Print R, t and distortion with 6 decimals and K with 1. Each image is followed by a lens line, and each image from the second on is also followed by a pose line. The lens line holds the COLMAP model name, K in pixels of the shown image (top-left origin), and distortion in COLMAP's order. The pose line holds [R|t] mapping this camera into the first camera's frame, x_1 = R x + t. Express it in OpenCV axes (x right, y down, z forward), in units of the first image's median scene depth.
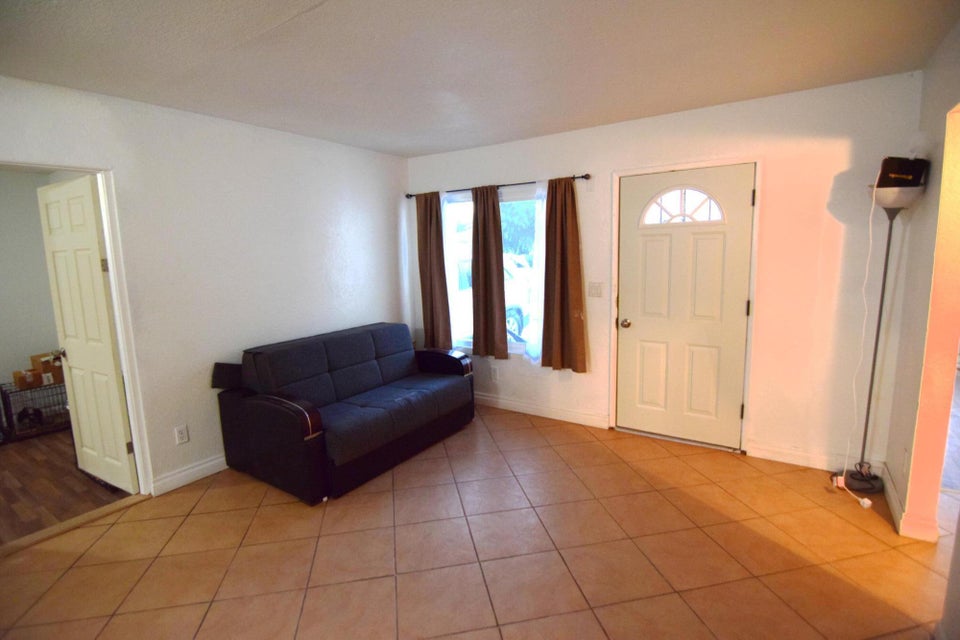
lens RADIAL K [[464.9, 0, 471.1], [0, 464.9, 317.1], [0, 0, 1]] dist [-0.005037, -0.009276]
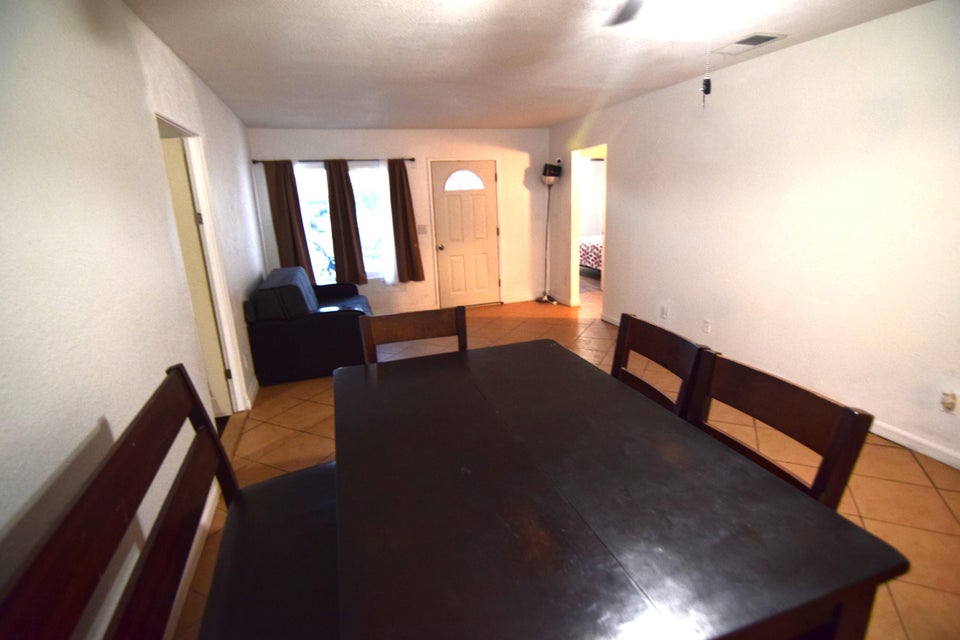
lens RADIAL K [[464.9, 0, 483.6], [0, 464.9, 321.7], [0, 0, 1]] dist [-0.005037, -0.009276]
pose [[0.612040, -0.202545, 0.764449, -1.012968], [0.138901, 0.979151, 0.148224, 0.052618], [-0.778533, 0.015464, 0.627413, -0.225983]]
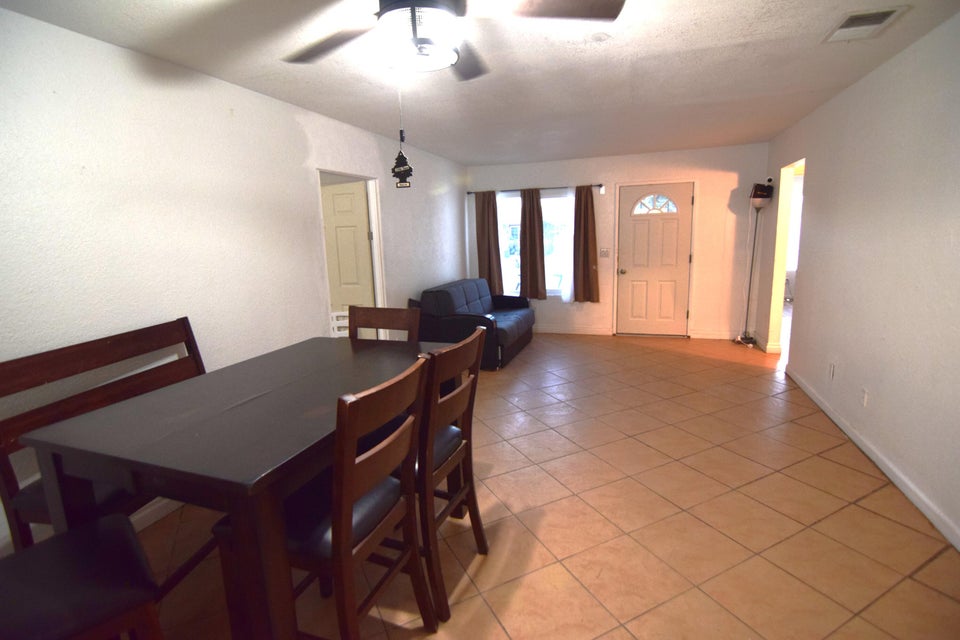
lens RADIAL K [[464.9, 0, 470.3], [0, 464.9, 315.2], [0, 0, 1]] dist [-0.005037, -0.009276]
pose [[0.966716, -0.047237, 0.251453, -0.692488], [0.041764, 0.998761, 0.027061, 0.110873], [-0.252419, -0.015658, 0.967491, -0.557976]]
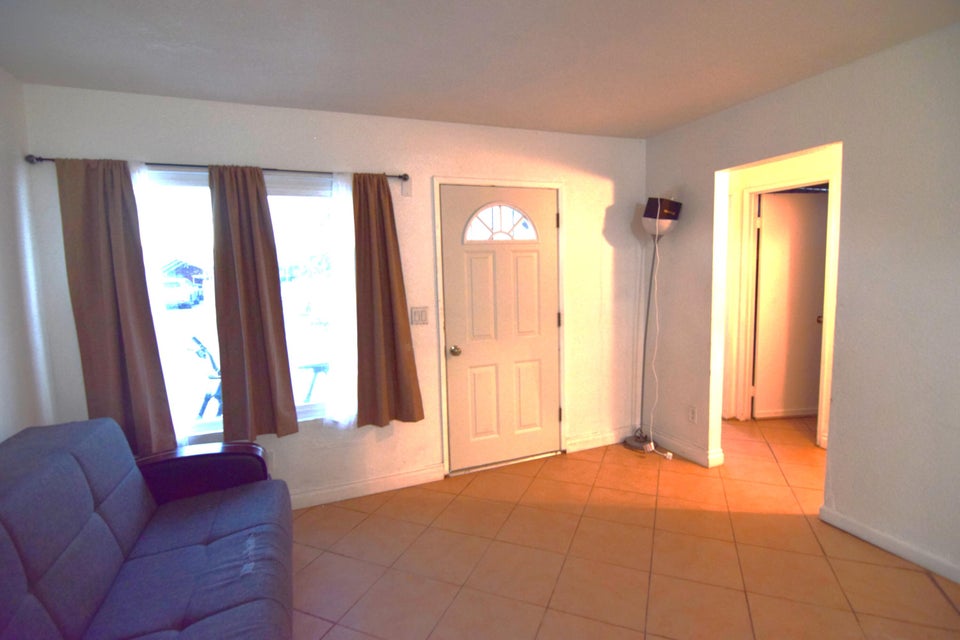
lens RADIAL K [[464.9, 0, 480.1], [0, 464.9, 316.6], [0, 0, 1]] dist [-0.005037, -0.009276]
pose [[0.552215, -0.073046, 0.830495, -0.385437], [0.132480, 0.991185, -0.000909, -0.046179], [-0.823108, 0.110527, 0.557025, 0.489729]]
